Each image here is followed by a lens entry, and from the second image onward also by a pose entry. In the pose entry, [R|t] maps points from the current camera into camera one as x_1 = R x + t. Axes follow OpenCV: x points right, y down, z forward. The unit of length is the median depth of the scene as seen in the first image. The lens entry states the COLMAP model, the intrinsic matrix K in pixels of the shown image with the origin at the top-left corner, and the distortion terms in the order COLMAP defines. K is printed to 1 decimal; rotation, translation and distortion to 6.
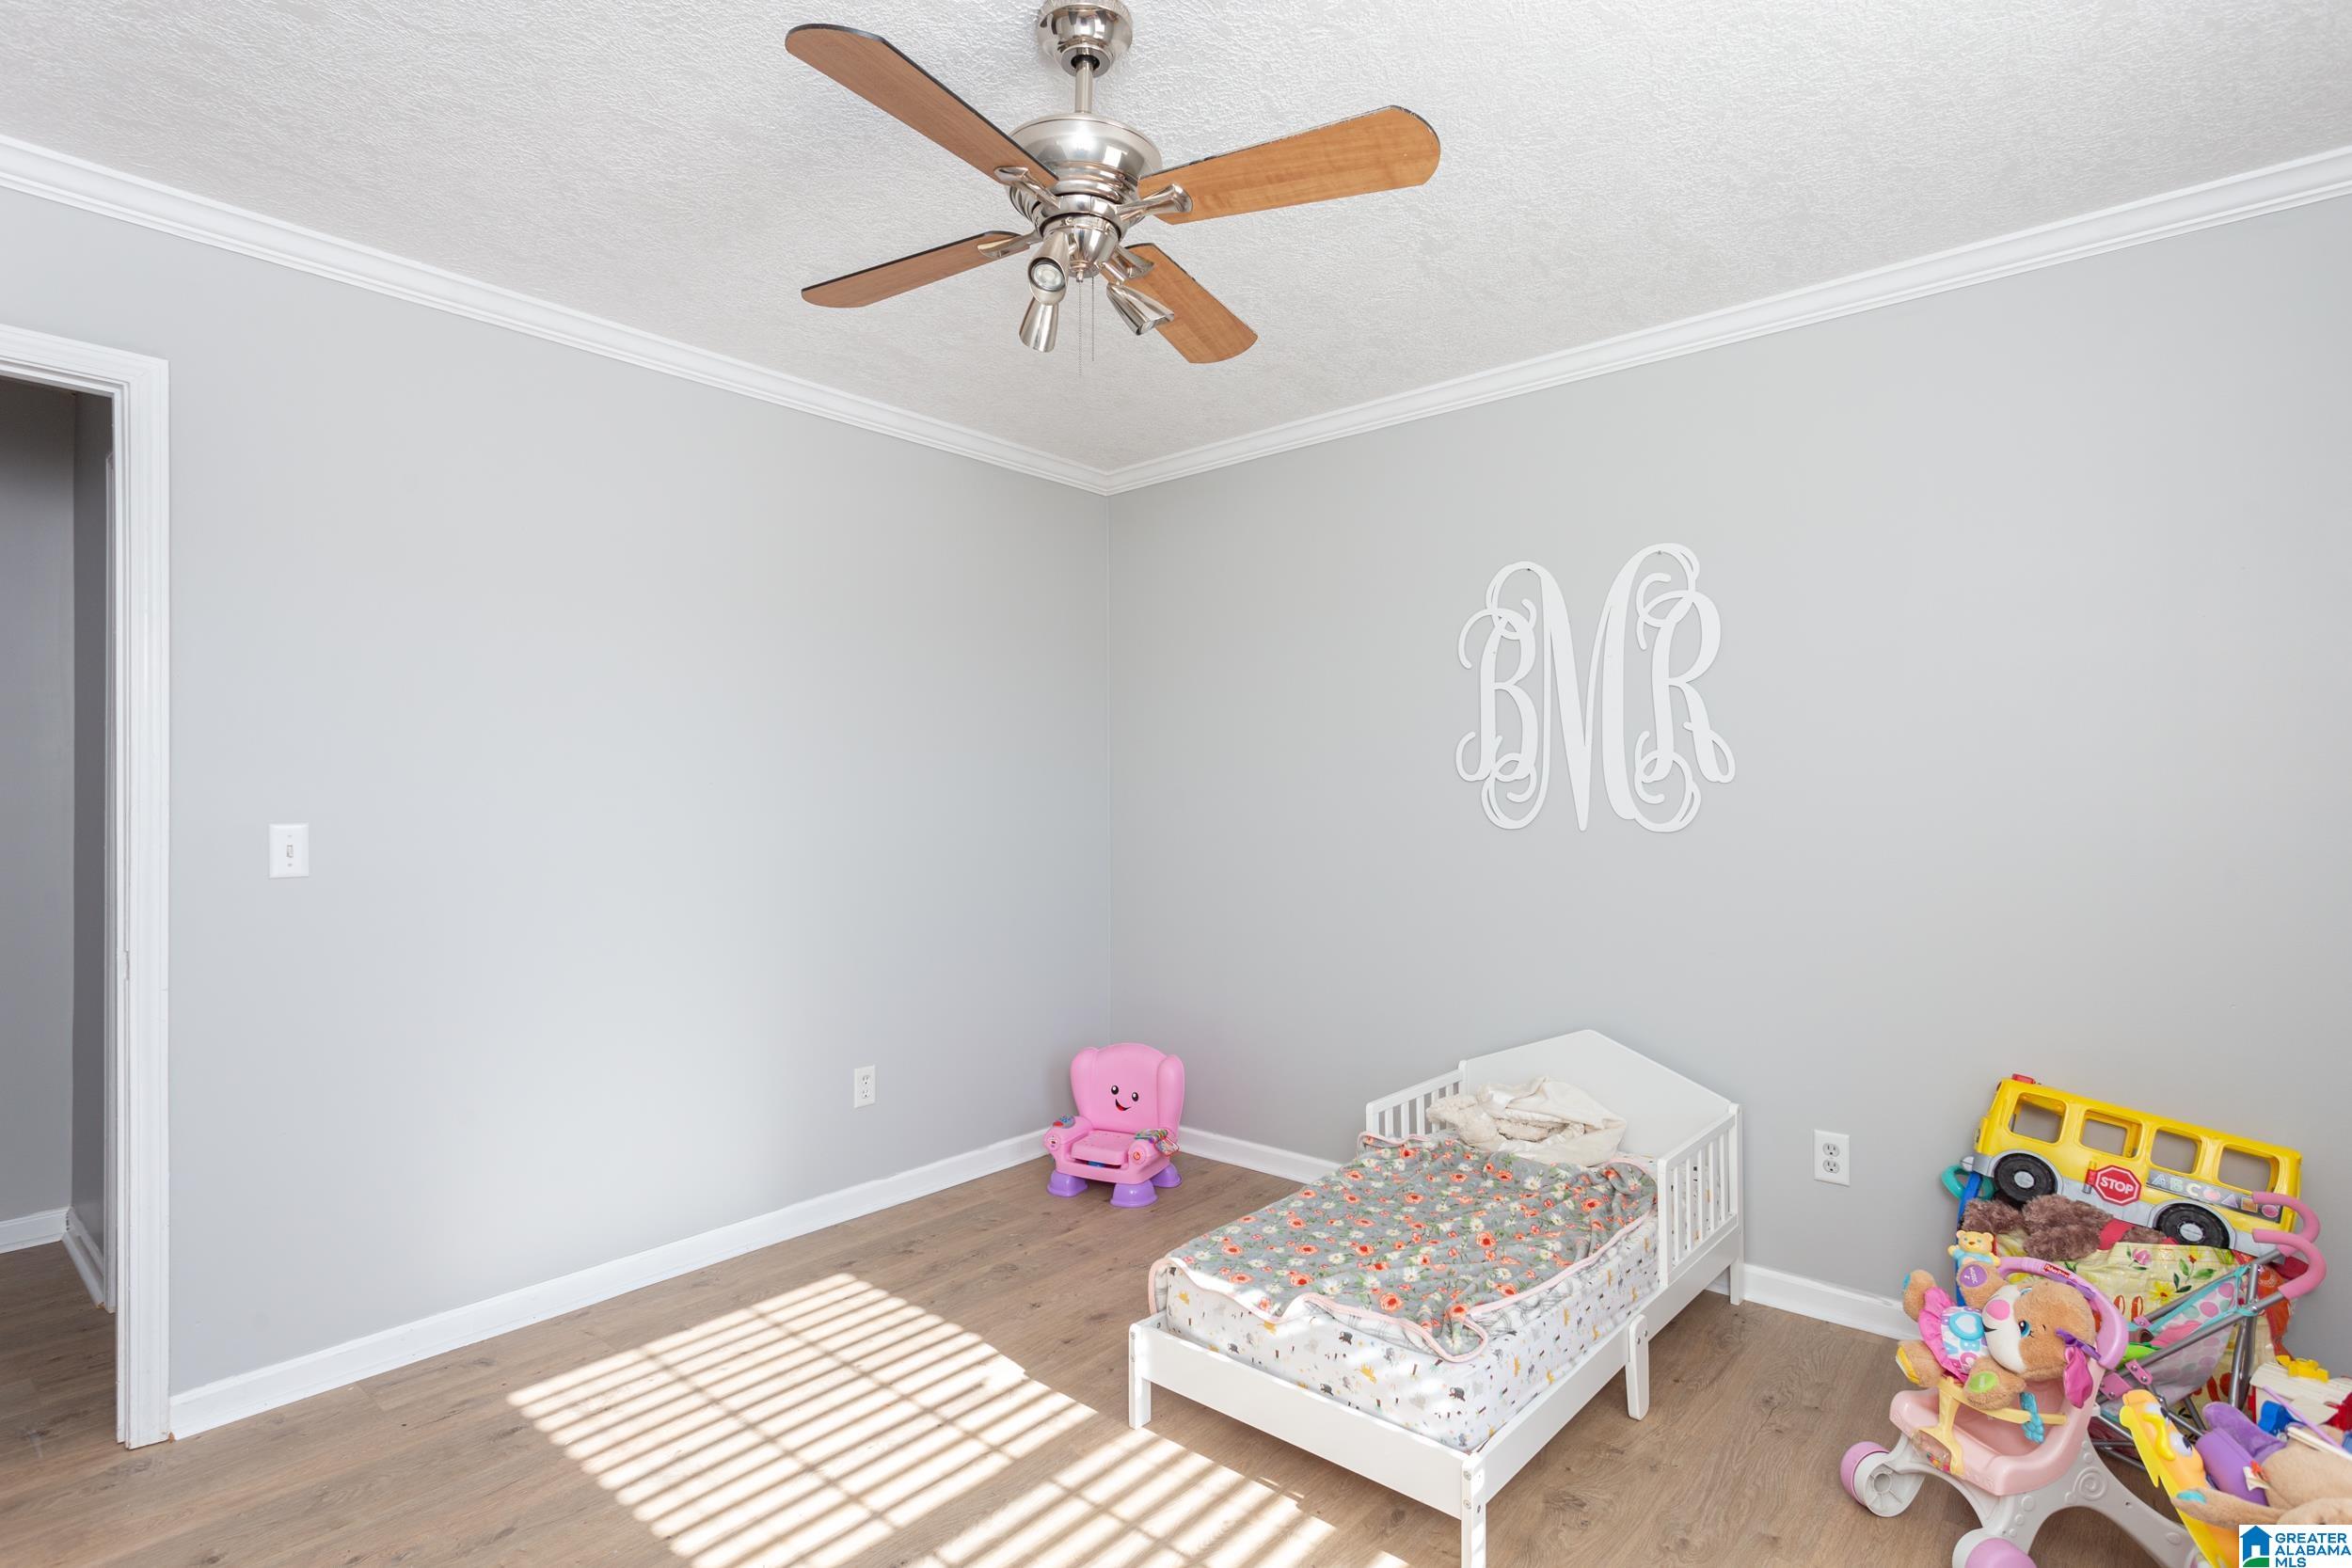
lens RADIAL K [[1158.4, 0, 1176.0], [0, 1158.4, 784.0], [0, 0, 1]] dist [0.000959, 0.000923]
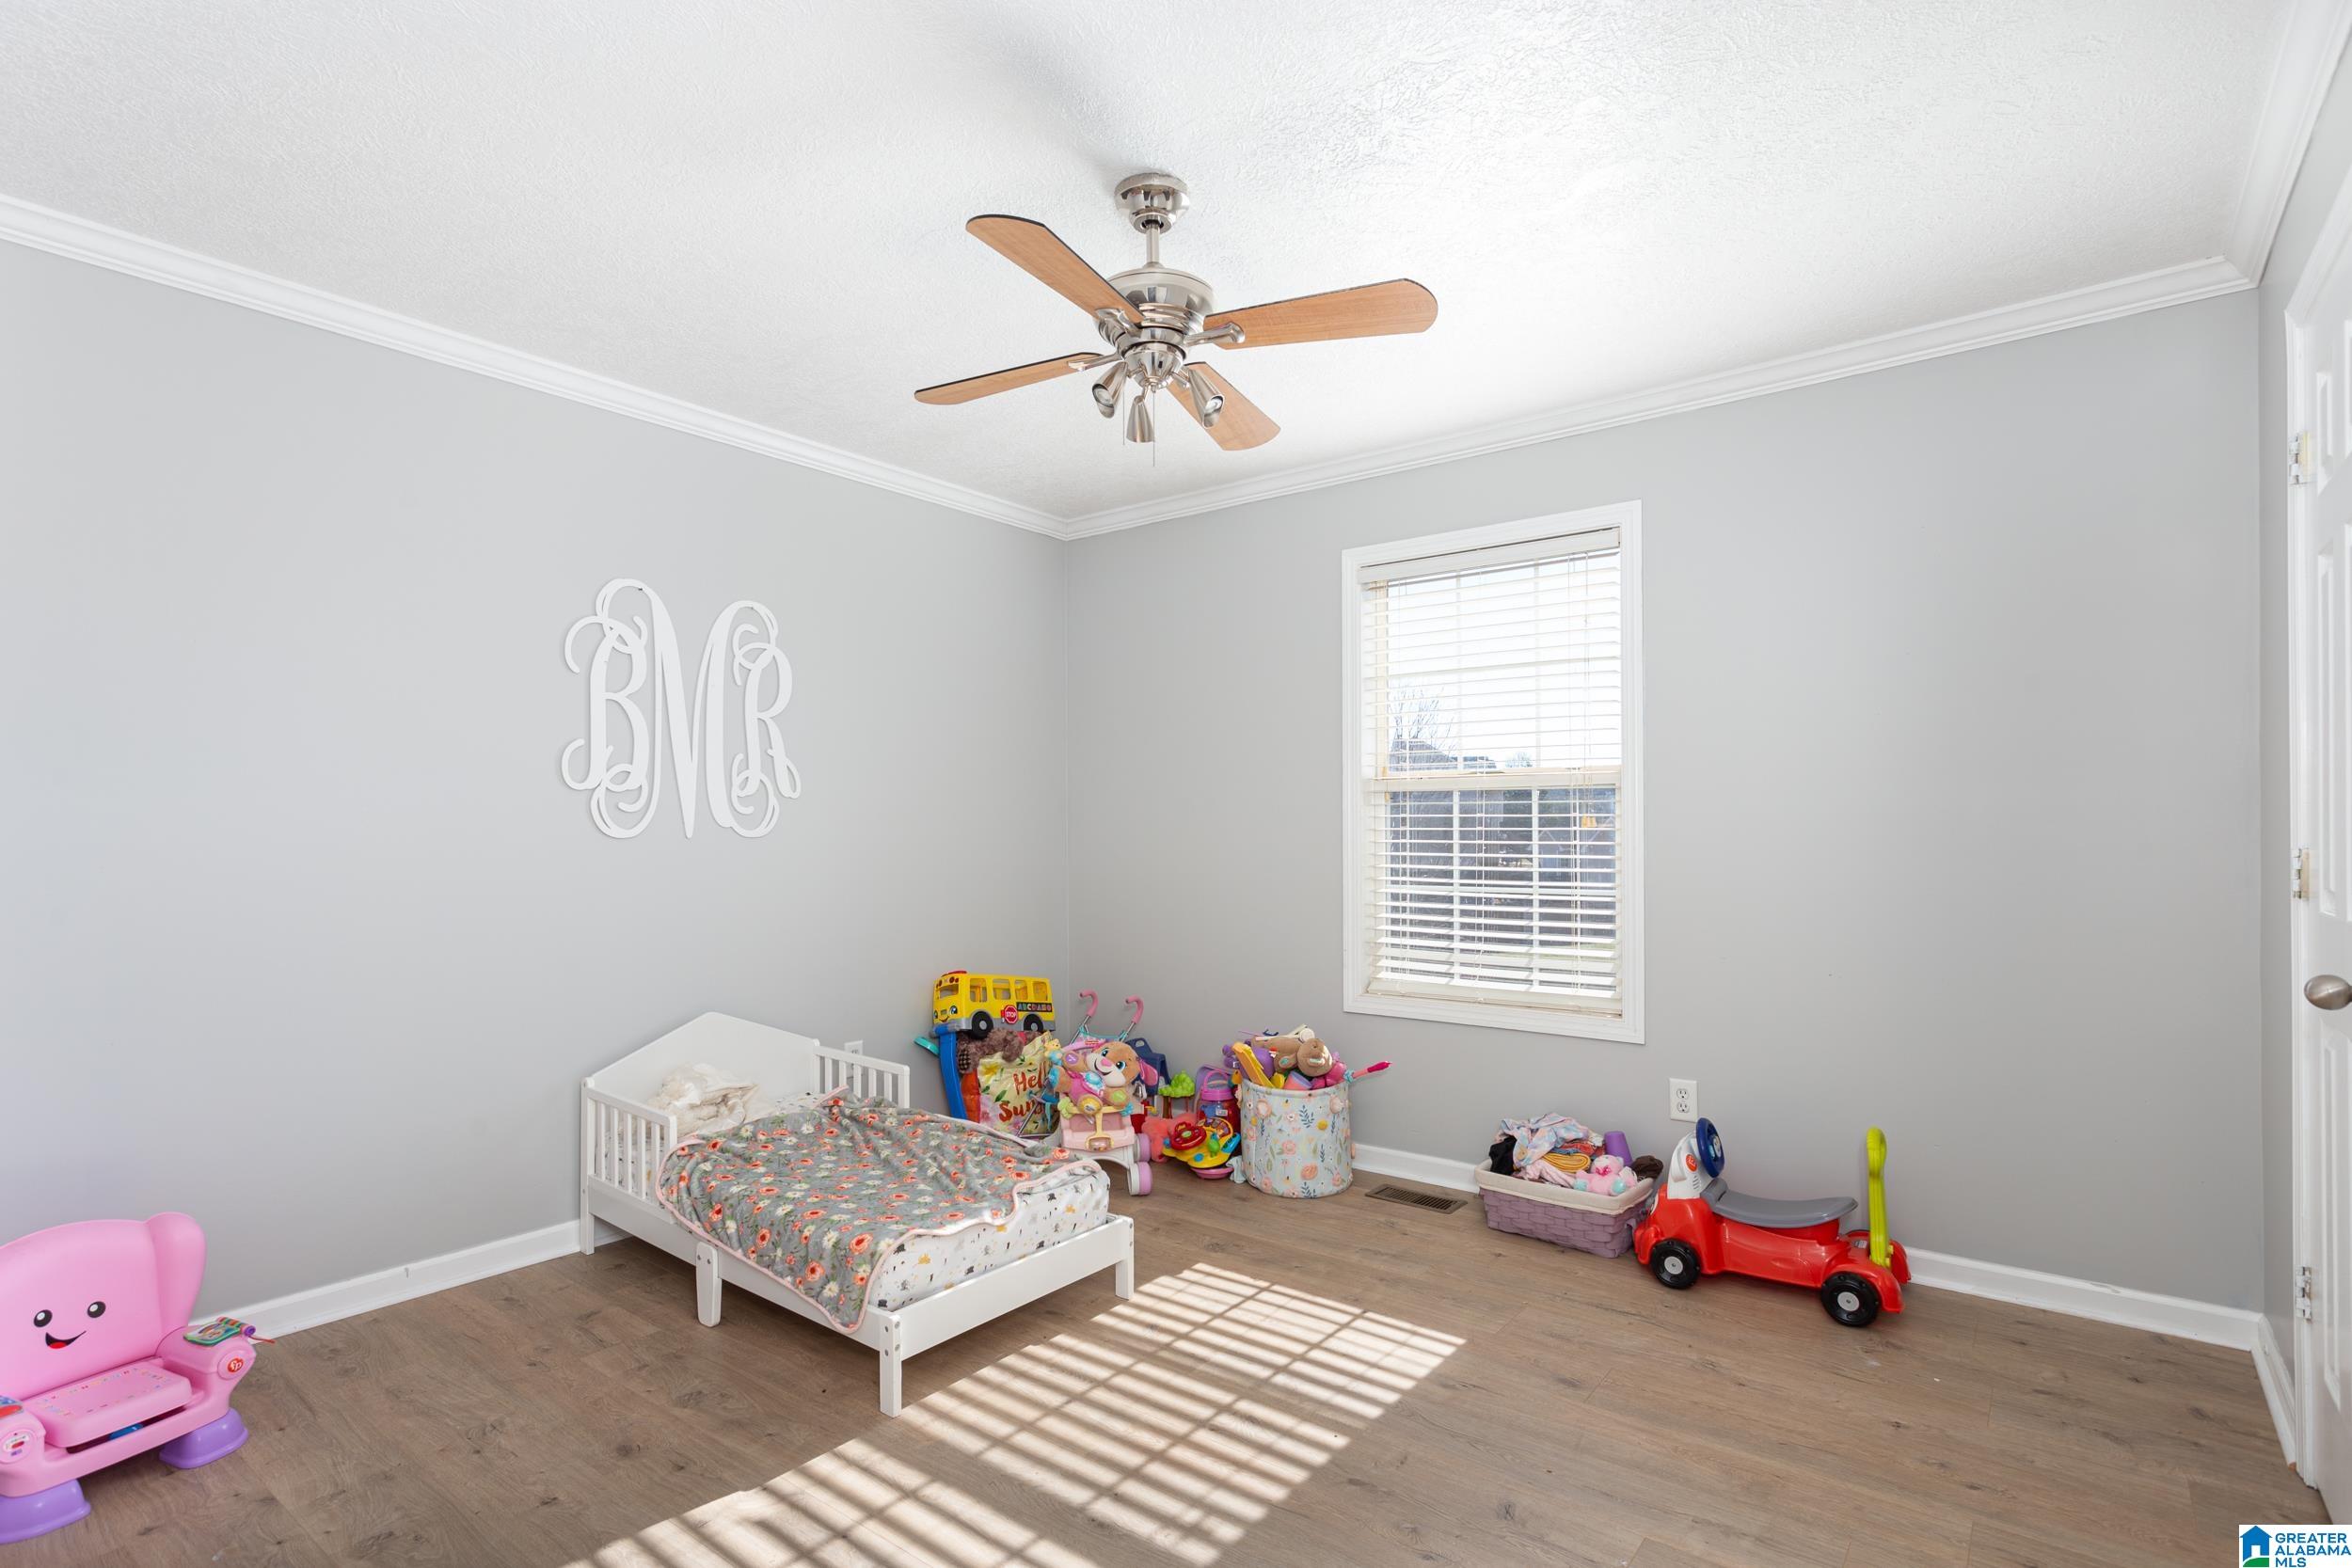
lens RADIAL K [[1128.9, 0, 1170.8], [0, 1128.9, 815.1], [0, 0, 1]] dist [0.000338, -0.010433]
pose [[-0.050224, 0.013846, 0.998642, -0.787279], [-0.007484, 0.999871, -0.014239, 0.031462], [-0.998710, -0.008189, -0.050114, 0.616129]]
